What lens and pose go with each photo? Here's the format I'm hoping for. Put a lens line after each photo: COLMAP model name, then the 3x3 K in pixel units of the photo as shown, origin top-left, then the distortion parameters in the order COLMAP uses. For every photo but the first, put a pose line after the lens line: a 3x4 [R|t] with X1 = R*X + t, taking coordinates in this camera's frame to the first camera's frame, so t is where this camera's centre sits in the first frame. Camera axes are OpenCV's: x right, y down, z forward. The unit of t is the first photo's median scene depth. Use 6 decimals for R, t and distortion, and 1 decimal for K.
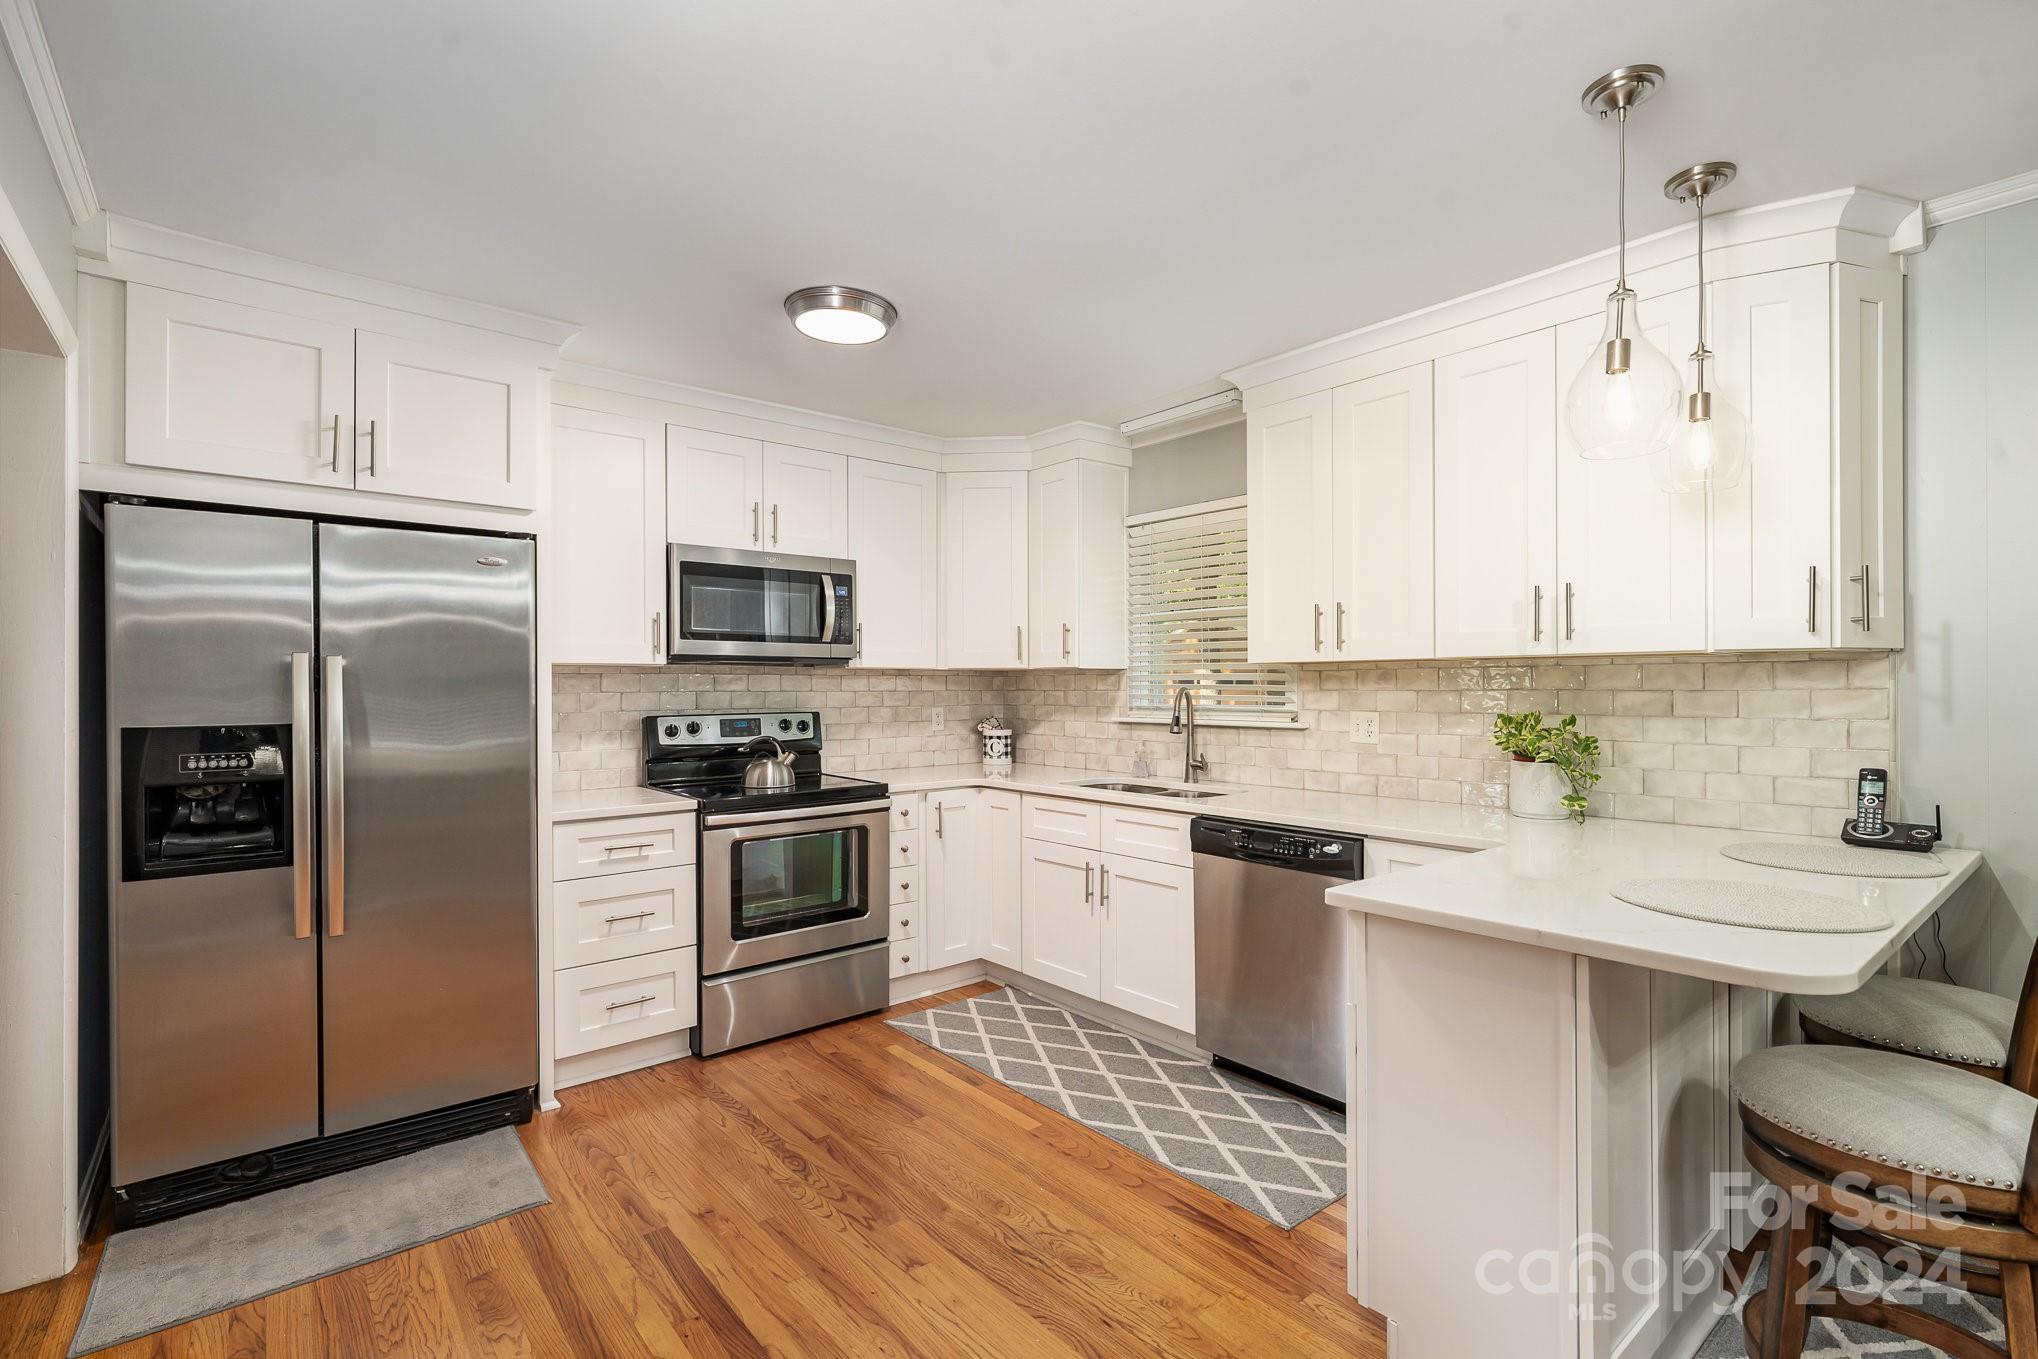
lens RADIAL K [[919.2, 0, 1019.0], [0, 919.2, 679.5], [0, 0, 1]] dist [-0.000369, 0.000087]
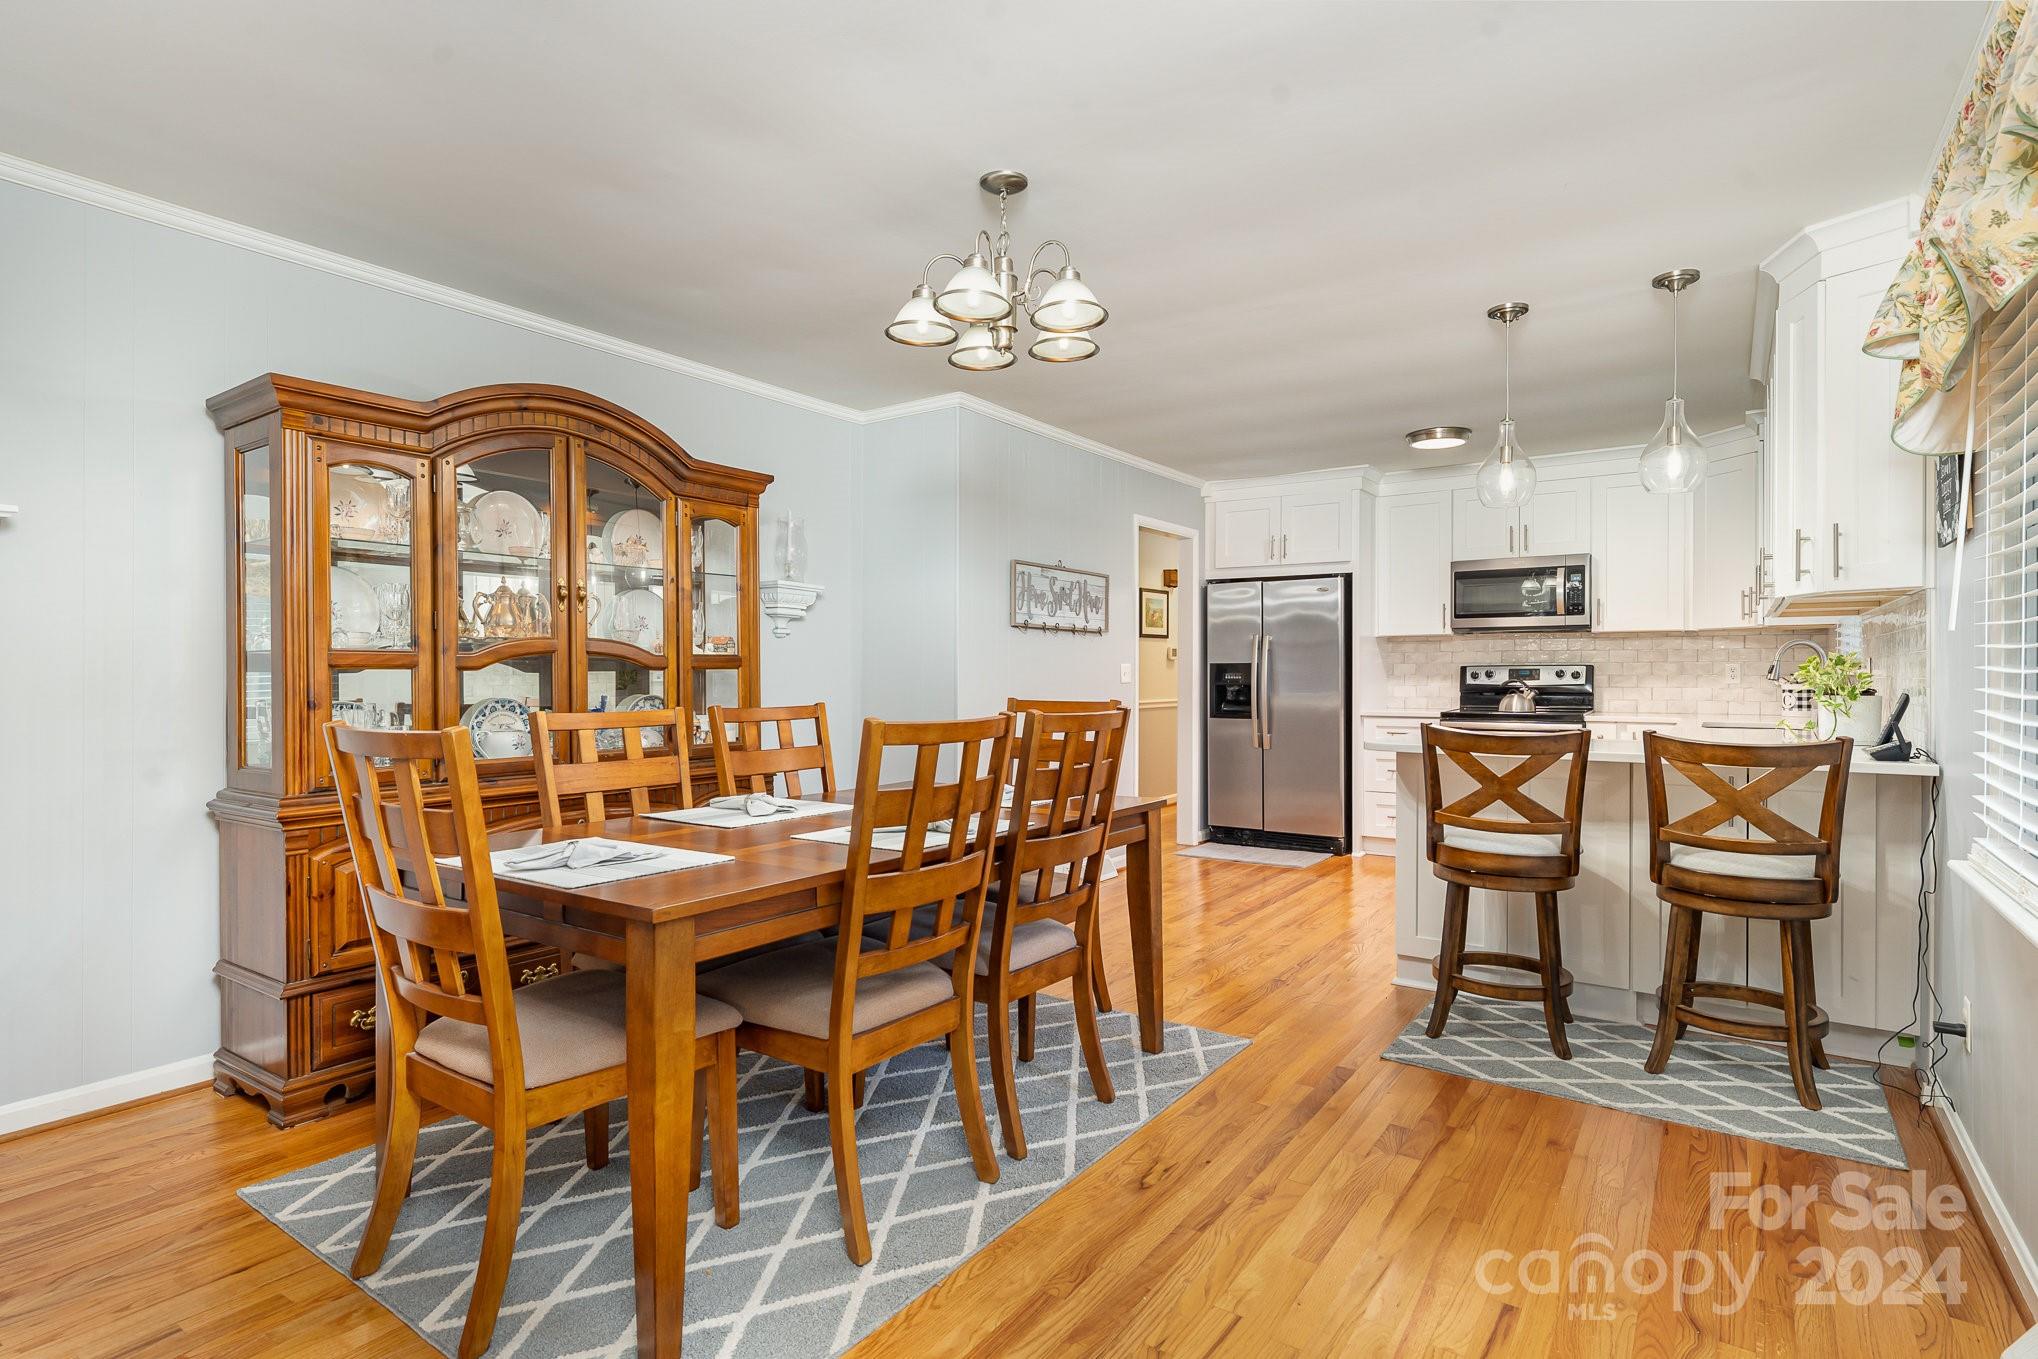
lens RADIAL K [[1018.1, 0, 1019.0], [0, 1018.1, 679.5], [0, 0, 1]] dist [-0.000215, 0.000023]
pose [[0.260953, 0.008230, -0.965317, 1.128669], [0.006831, 0.999923, 0.010371, 0.039229], [0.965327, -0.009300, 0.260876, -0.230574]]
